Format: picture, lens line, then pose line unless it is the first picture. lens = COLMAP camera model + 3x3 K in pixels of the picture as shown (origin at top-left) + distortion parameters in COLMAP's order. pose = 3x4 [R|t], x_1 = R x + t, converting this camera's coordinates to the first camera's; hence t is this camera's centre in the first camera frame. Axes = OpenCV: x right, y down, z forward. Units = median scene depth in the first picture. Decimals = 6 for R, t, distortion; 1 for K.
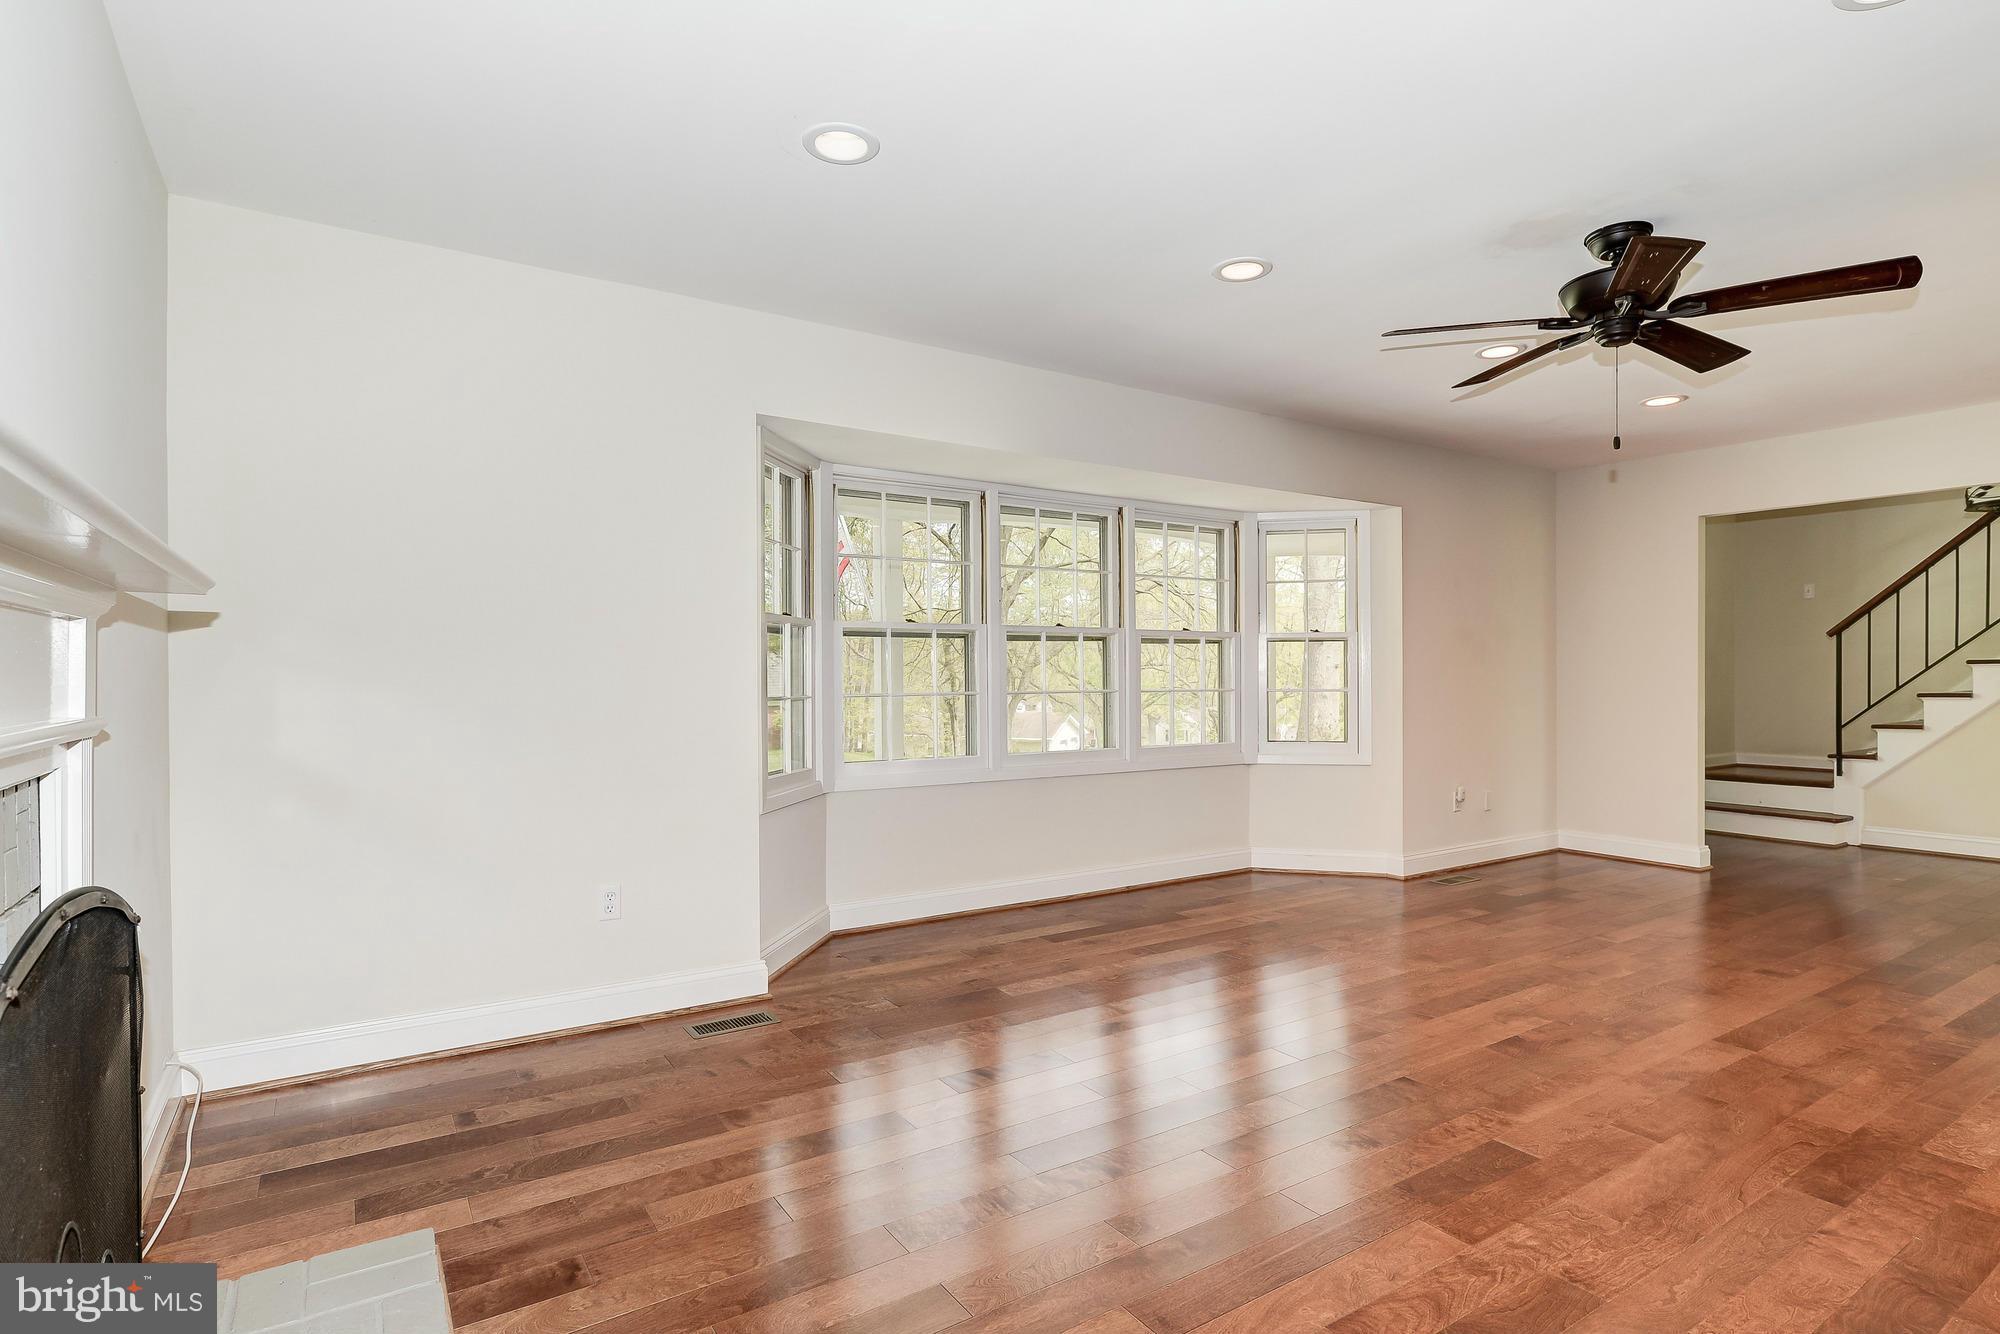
lens RADIAL K [[996.2, 0, 988.8], [0, 996.2, 672.8], [0, 0, 1]] dist [-0.001119, 0.007062]
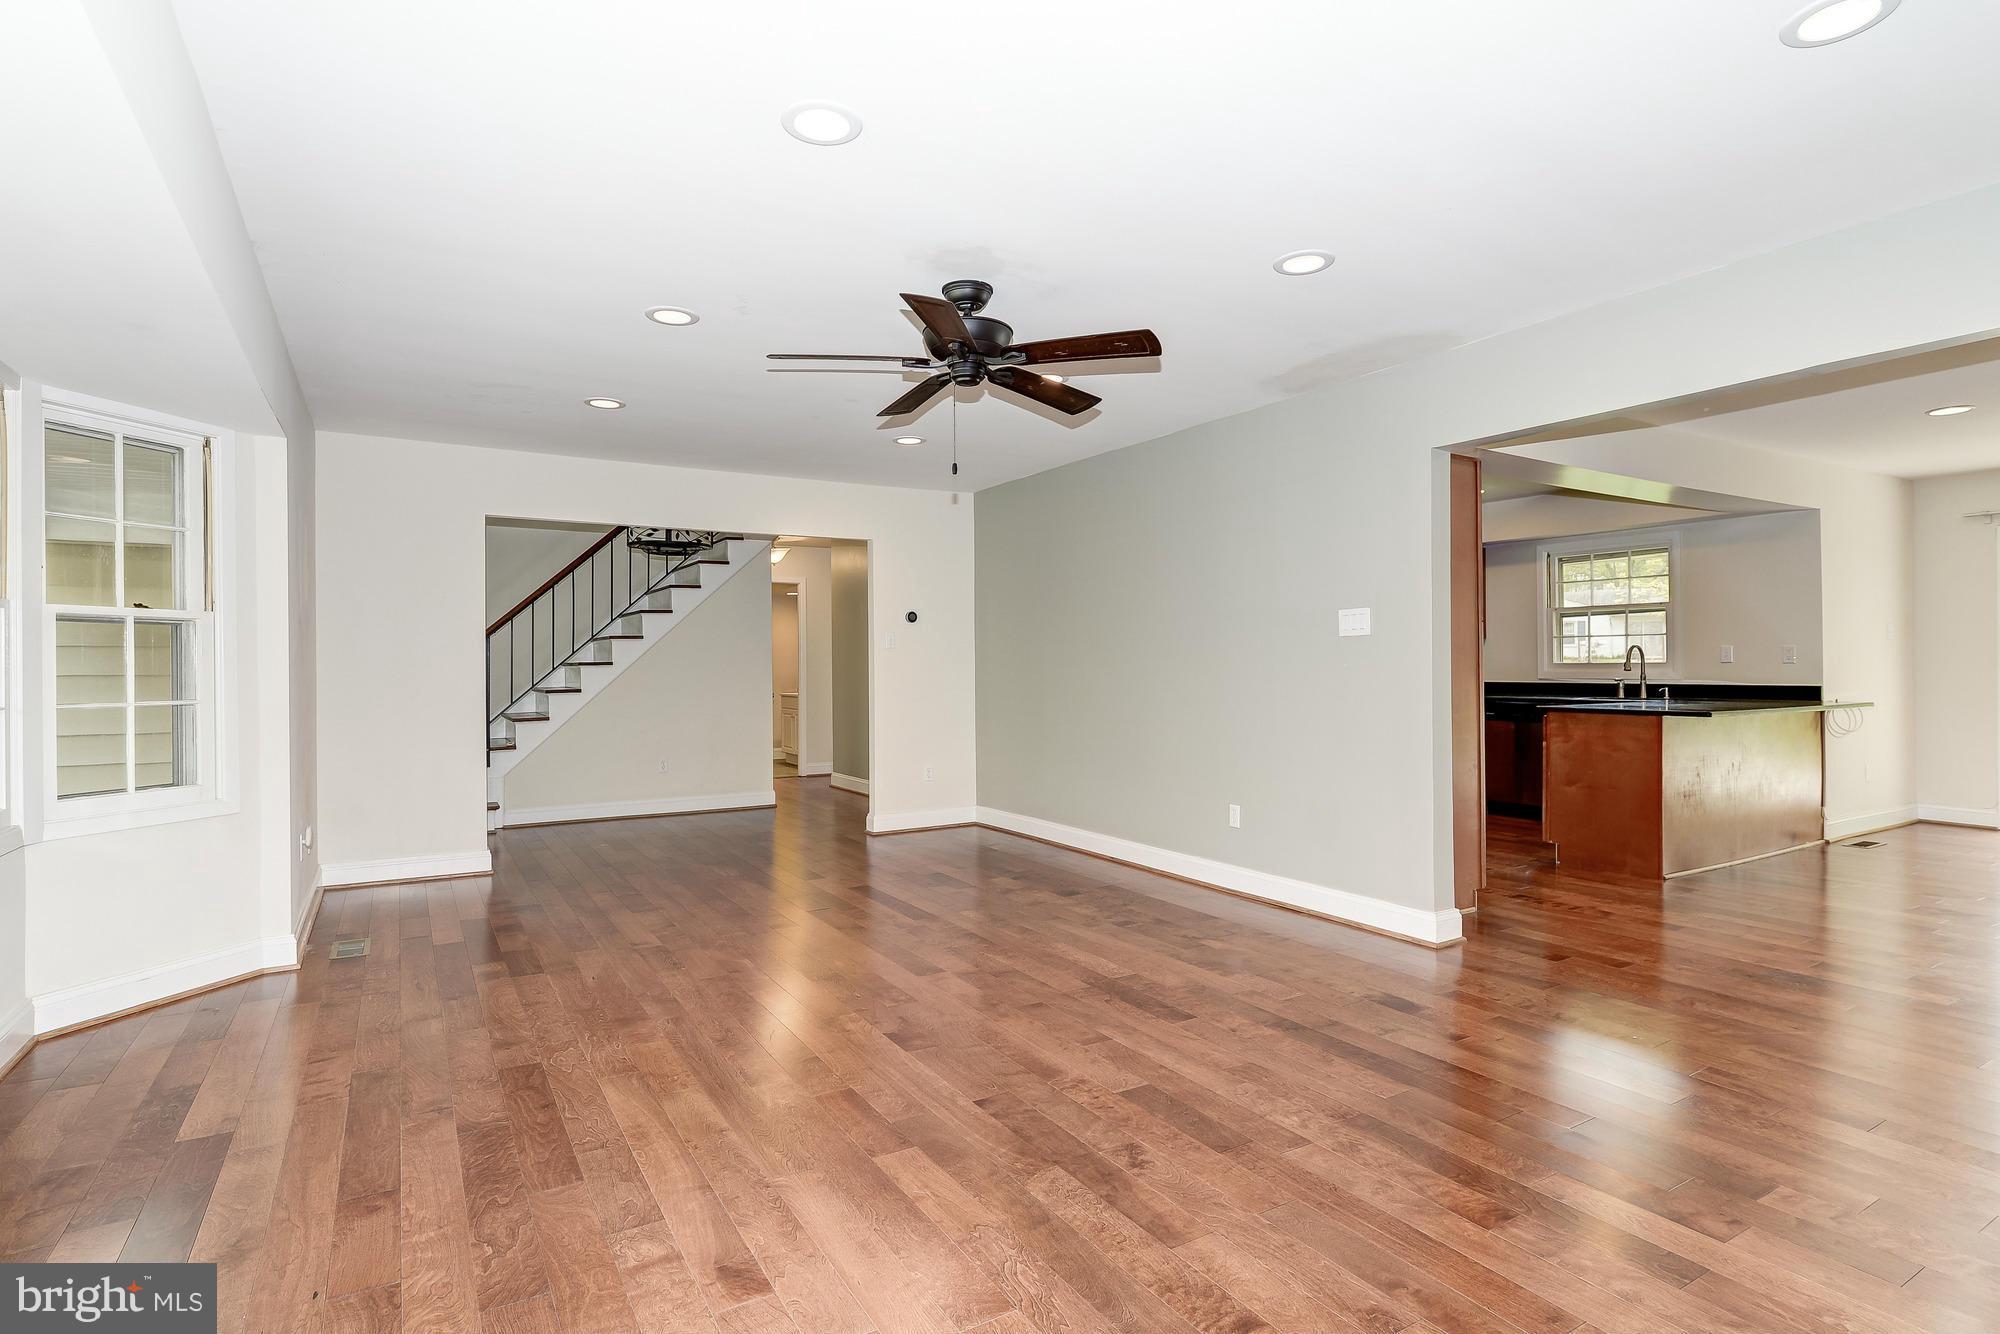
lens RADIAL K [[1015.8, 0, 1000.0], [0, 1015.8, 667.0], [0, 0, 1]] dist [-0.005113, 0.000224]
pose [[0.040617, 0.003278, 0.999169, -0.504908], [0.007711, 0.999964, -0.003594, 0.005110], [-0.999145, 0.007850, 0.040591, 0.895422]]
